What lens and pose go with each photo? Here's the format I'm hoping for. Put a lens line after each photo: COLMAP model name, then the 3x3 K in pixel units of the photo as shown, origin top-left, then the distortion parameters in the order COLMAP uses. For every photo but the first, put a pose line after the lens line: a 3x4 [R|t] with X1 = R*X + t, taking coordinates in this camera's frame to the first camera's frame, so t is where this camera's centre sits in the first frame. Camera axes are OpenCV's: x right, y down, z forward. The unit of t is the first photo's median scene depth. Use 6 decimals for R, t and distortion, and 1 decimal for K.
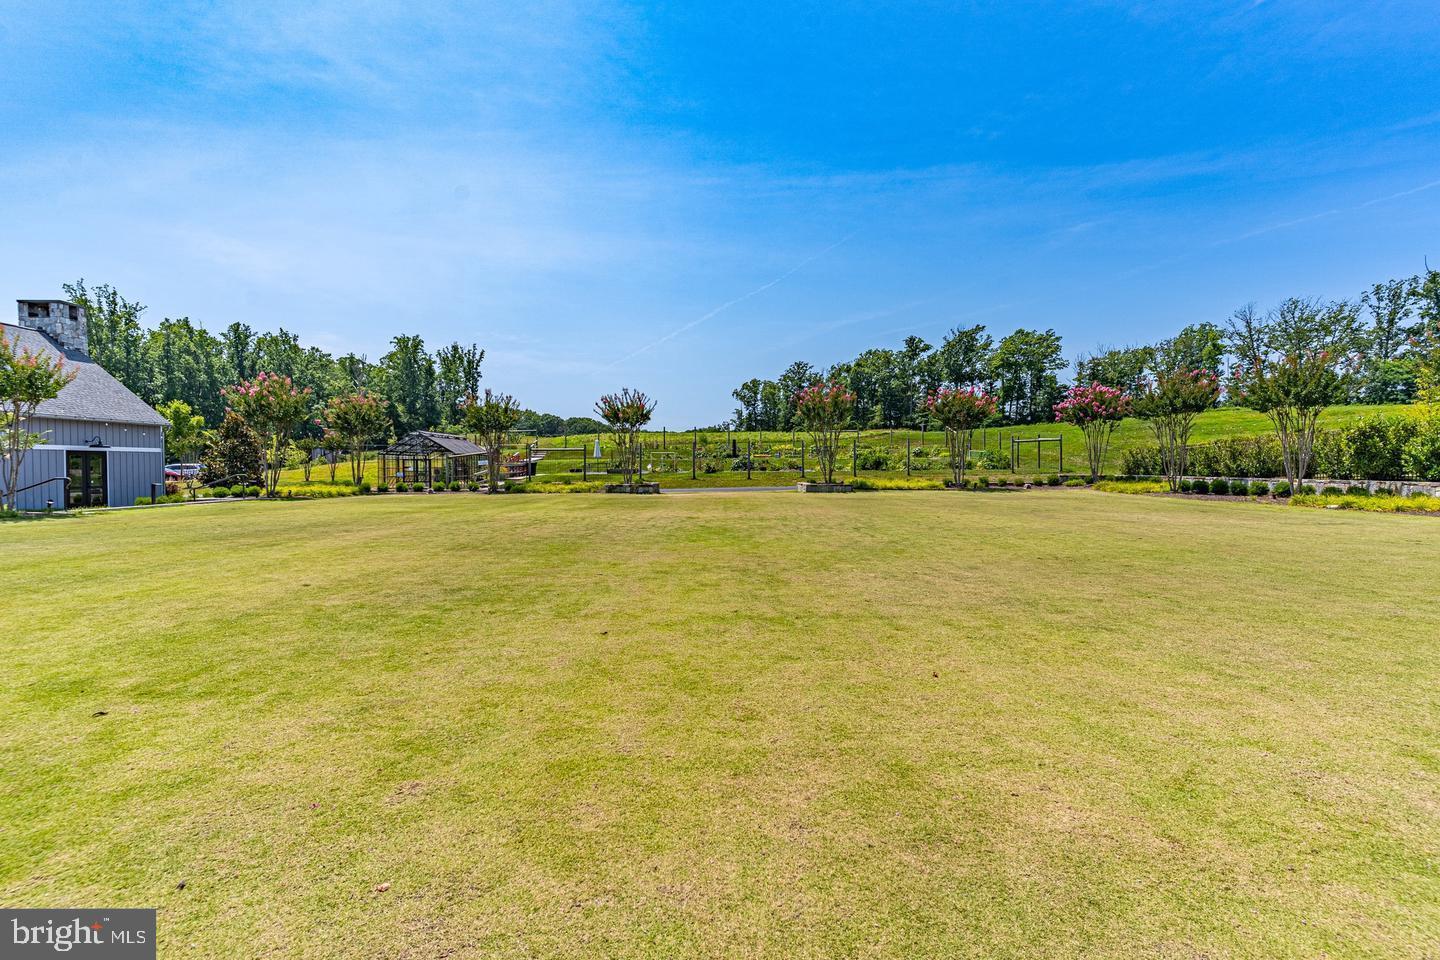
lens RADIAL K [[697.1, 0, 720.0], [0, 697.1, 480.0], [0, 0, 1]] dist [0.022869, 0.000019]
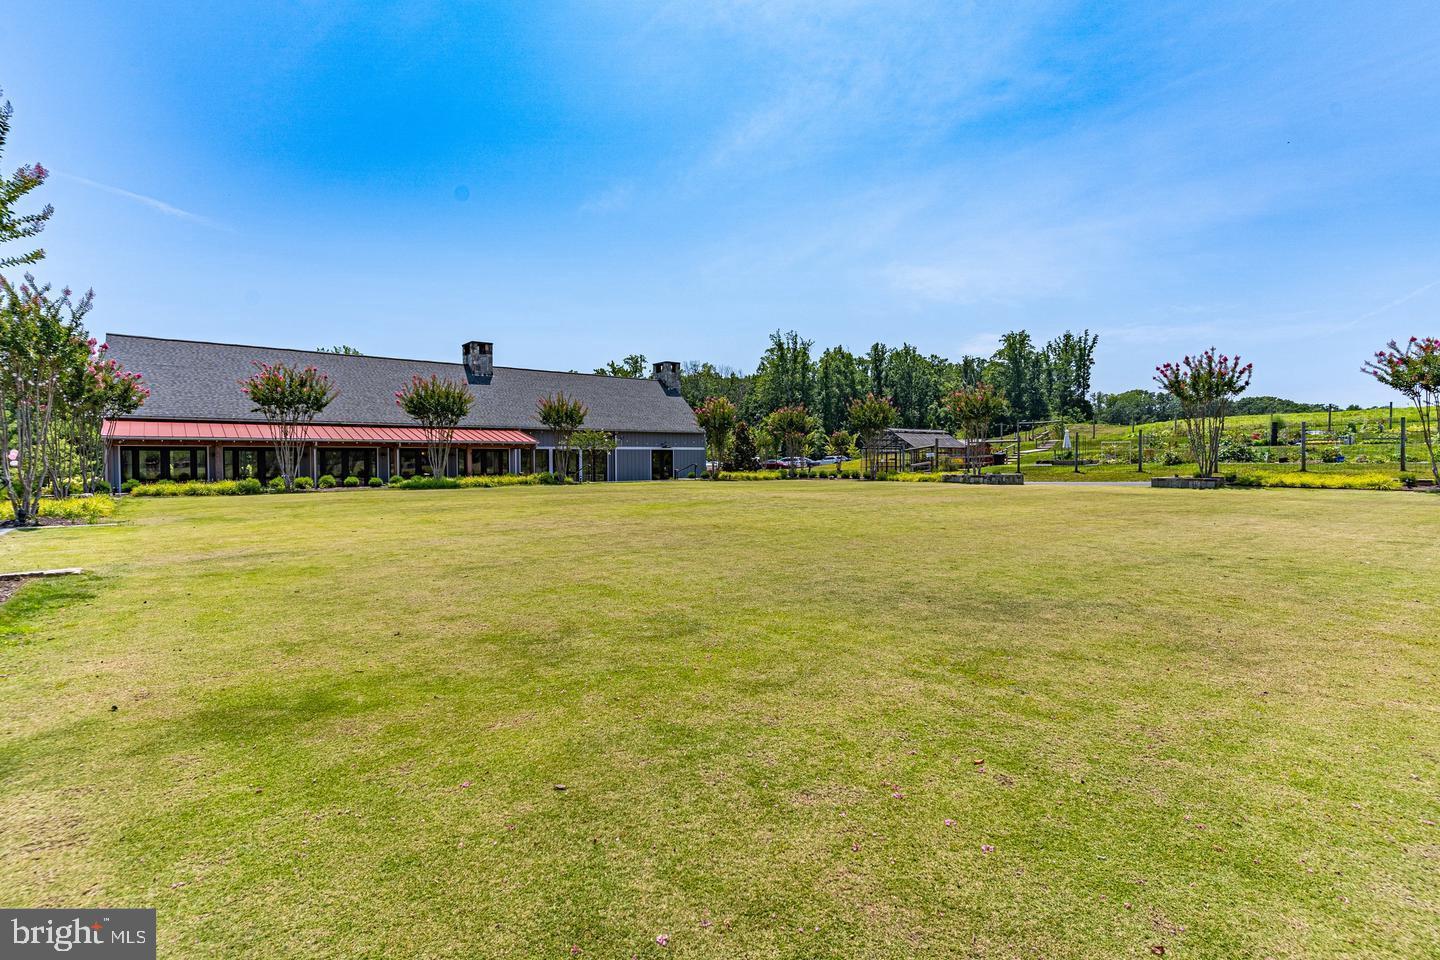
lens RADIAL K [[705.6, 0, 720.0], [0, 705.6, 455.6], [0, 0, 1]] dist [-0.000697, -0.000011]
pose [[0.624745, -0.006766, -0.780799, 0.113219], [-0.011568, 0.999773, -0.017920, 0.000185], [0.780743, 0.020227, 0.624525, 0.013168]]
